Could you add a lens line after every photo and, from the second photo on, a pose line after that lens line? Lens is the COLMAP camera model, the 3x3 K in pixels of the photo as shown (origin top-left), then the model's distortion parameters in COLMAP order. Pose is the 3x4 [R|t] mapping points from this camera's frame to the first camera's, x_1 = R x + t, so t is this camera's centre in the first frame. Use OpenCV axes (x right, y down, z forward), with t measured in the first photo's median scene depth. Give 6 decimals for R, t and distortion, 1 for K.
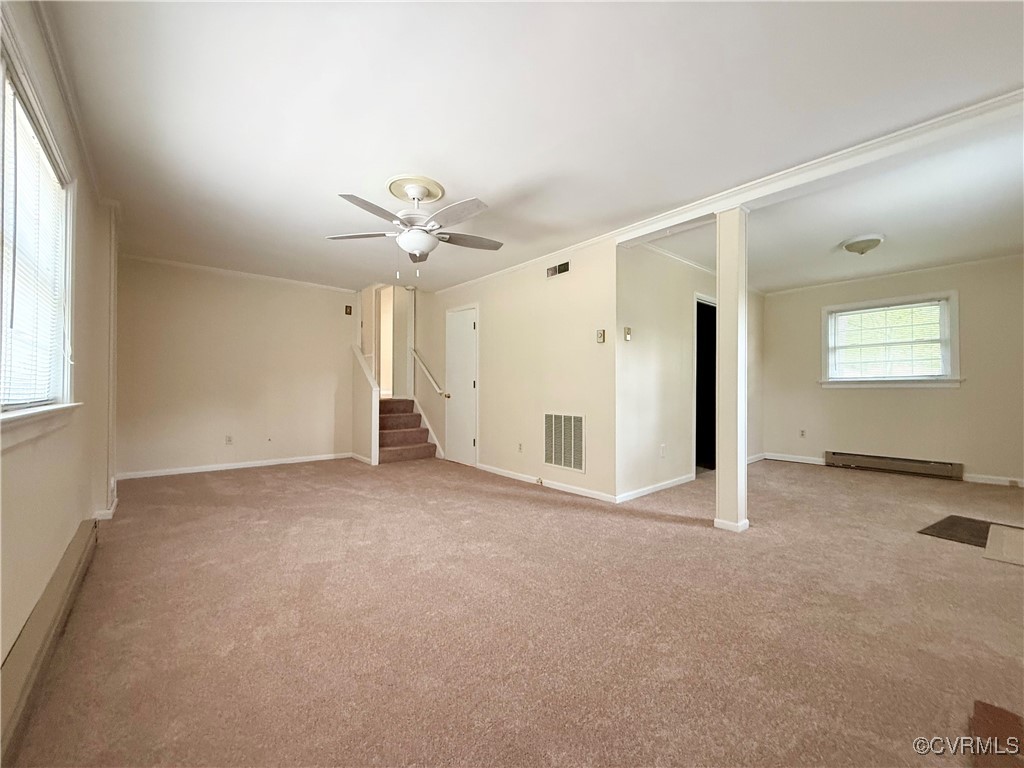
lens RADIAL K [[410.3, 0, 509.9], [0, 410.3, 386.7], [0, 0, 1]] dist [-0.001141, 0.000234]
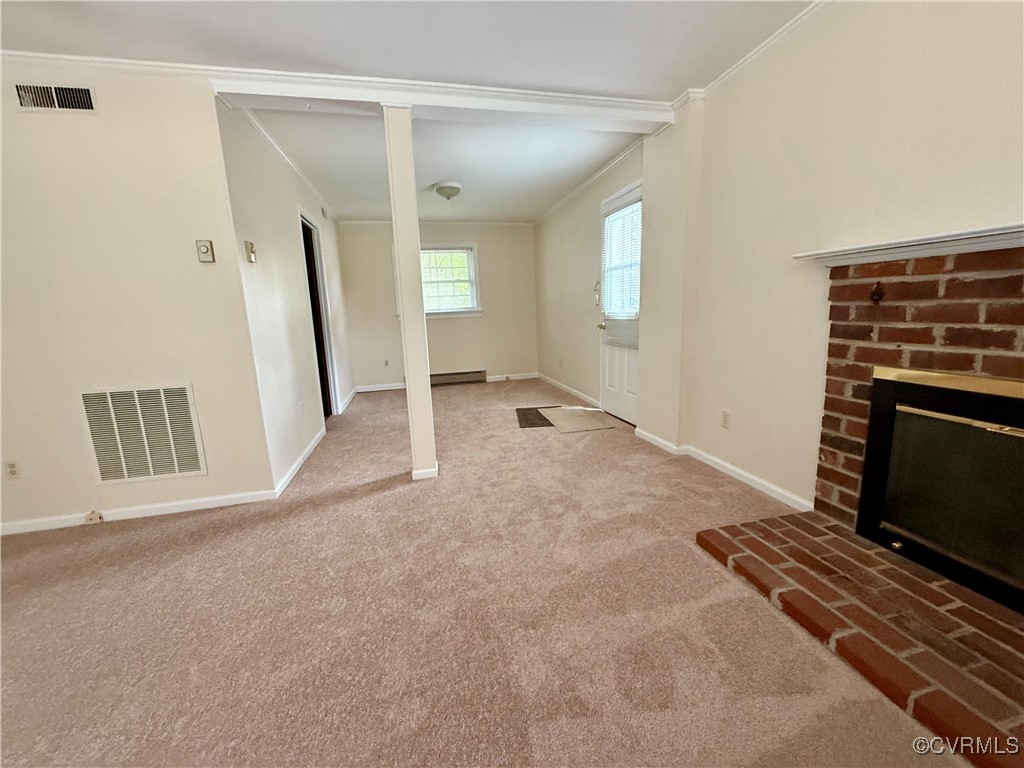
lens RADIAL K [[410.3, 0, 509.9], [0, 410.3, 386.7], [0, 0, 1]] dist [-0.001141, 0.000234]
pose [[0.456936, -0.181385, 0.870809, -0.133142], [0.033233, 0.981786, 0.187063, -0.024355], [-0.888879, -0.056536, 0.454641, 0.309421]]
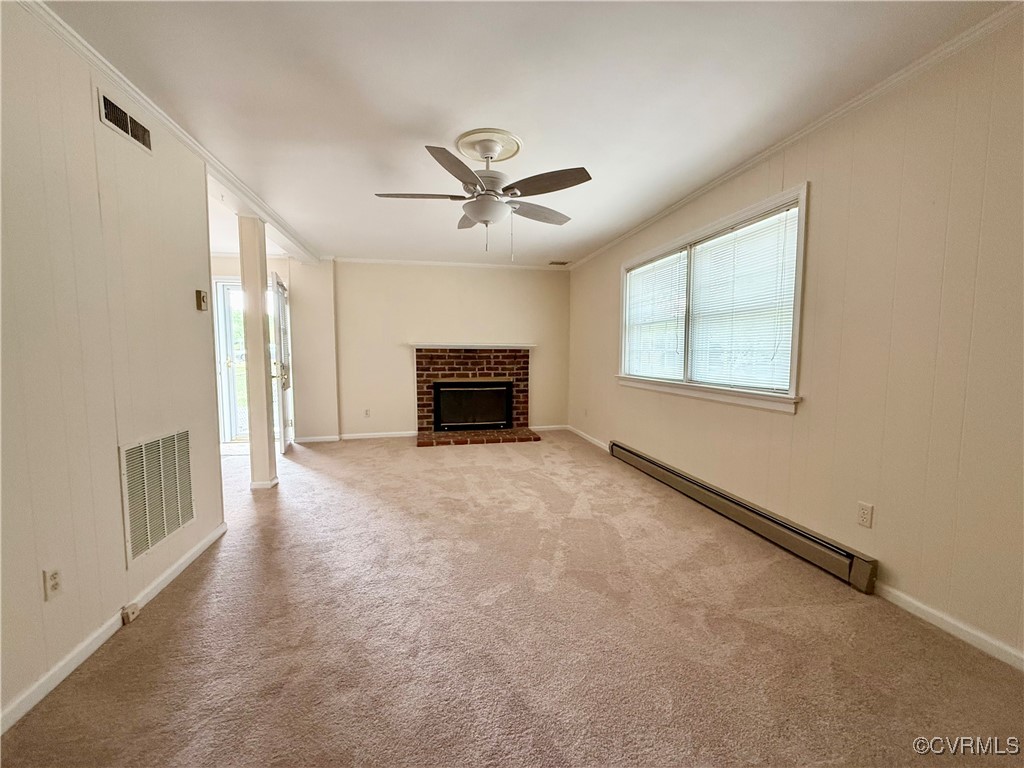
lens RADIAL K [[410.3, 0, 509.9], [0, 410.3, 386.7], [0, 0, 1]] dist [-0.001141, 0.000234]
pose [[-0.875367, -0.041809, 0.481647, -0.520461], [-0.005309, 0.997025, 0.076897, -0.037029], [-0.483429, 0.064756, -0.872985, 1.310863]]
